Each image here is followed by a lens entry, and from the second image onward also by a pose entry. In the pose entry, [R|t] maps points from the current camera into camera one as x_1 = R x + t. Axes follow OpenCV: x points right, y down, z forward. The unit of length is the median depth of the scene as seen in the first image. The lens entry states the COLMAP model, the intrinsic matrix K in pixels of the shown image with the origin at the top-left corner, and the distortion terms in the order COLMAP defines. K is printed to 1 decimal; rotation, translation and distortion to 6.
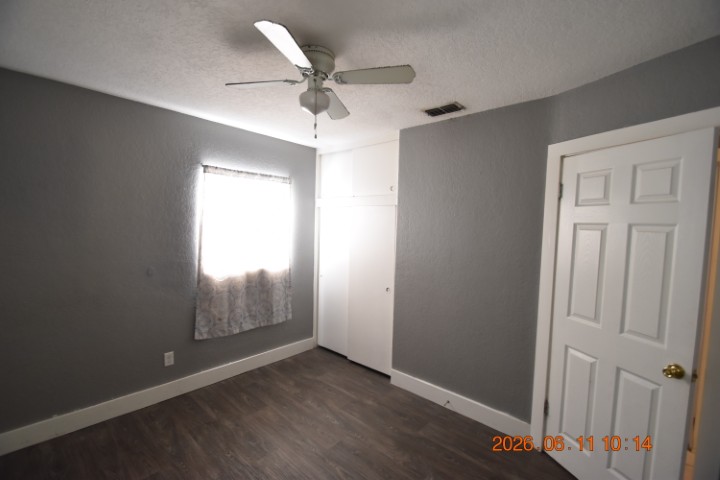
lens RADIAL K [[314.2, 0, 356.3], [0, 314.2, 239.5], [0, 0, 1]] dist [-0.002425, -0.007836]
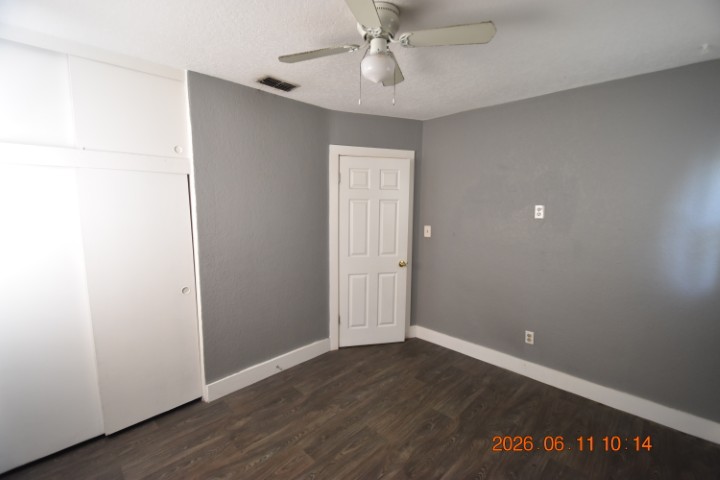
lens RADIAL K [[314.2, 0, 363.6], [0, 314.2, 242.6], [0, 0, 1]] dist [-0.002425, -0.007836]
pose [[0.023280, -0.143664, 0.989353, -0.868037], [0.040907, 0.988929, 0.142639, -0.054770], [-0.998892, 0.037151, 0.028899, 0.817833]]
